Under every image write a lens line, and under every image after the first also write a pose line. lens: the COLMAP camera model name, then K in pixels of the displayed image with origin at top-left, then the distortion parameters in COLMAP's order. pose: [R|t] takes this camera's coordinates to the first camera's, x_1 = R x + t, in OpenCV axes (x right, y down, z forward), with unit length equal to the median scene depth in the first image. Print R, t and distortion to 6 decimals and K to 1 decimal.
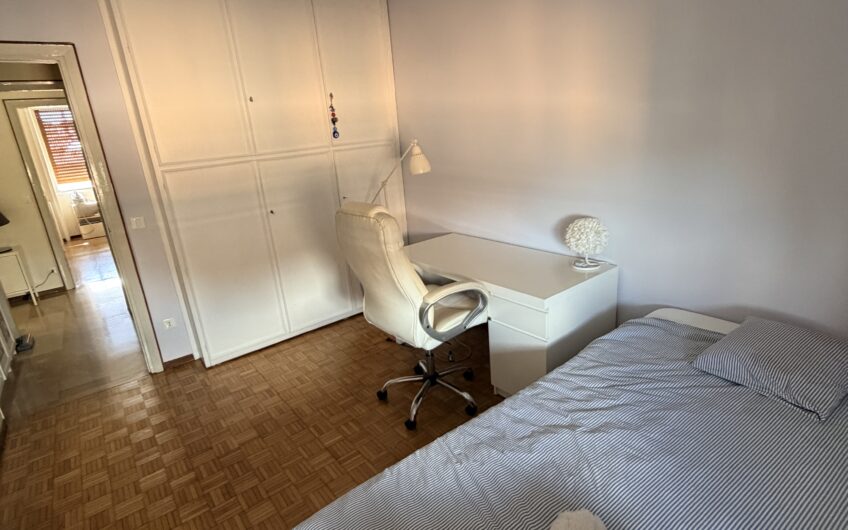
lens RADIAL K [[449.4, 0, 424.4], [0, 449.4, 262.9], [0, 0, 1]] dist [0.002626, -0.001767]
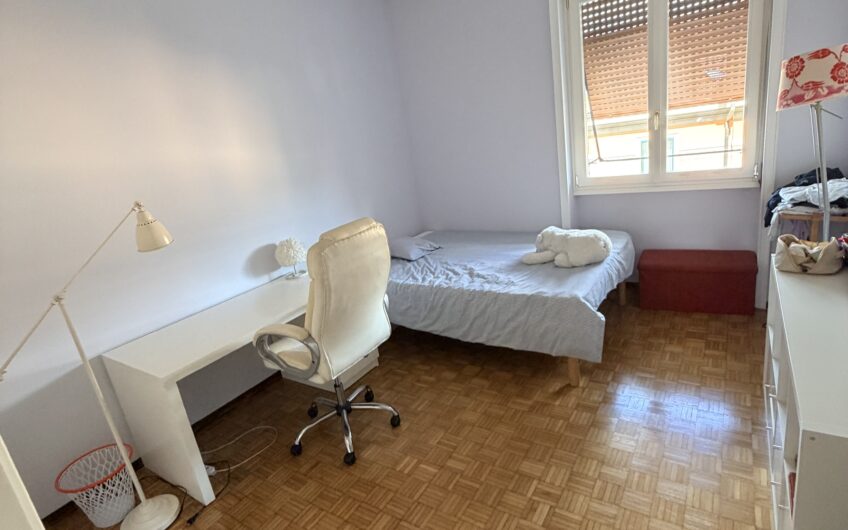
lens RADIAL K [[449.4, 0, 422.1], [0, 449.4, 264.3], [0, 0, 1]] dist [0.002626, -0.001767]
pose [[-0.299604, -0.152528, 0.941792, -0.867844], [0.437153, 0.855469, 0.277615, -0.199337], [-0.848018, 0.494882, -0.189624, 0.837607]]
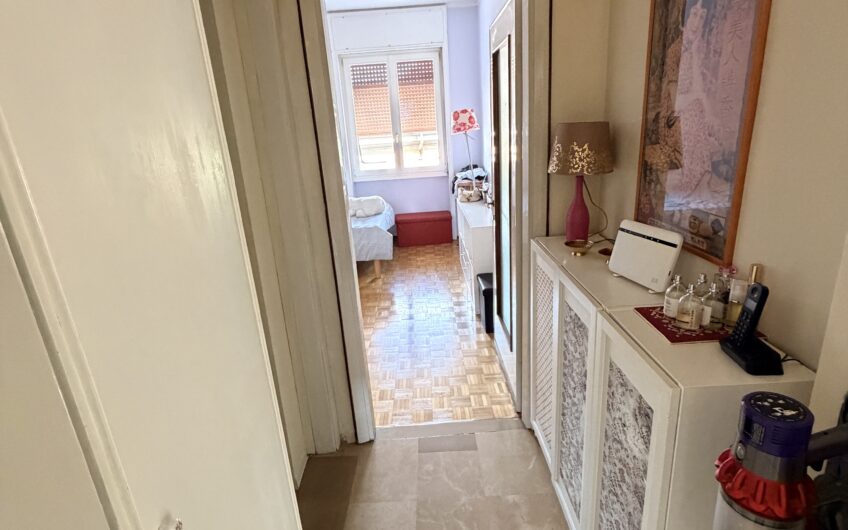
lens RADIAL K [[449.4, 0, 426.5], [0, 449.4, 264.5], [0, 0, 1]] dist [0.002626, -0.001767]
pose [[-0.787426, -0.058146, 0.613660, -1.287624], [0.297722, 0.835843, 0.461225, -0.348210], [-0.539742, 0.545881, -0.640853, 1.465137]]
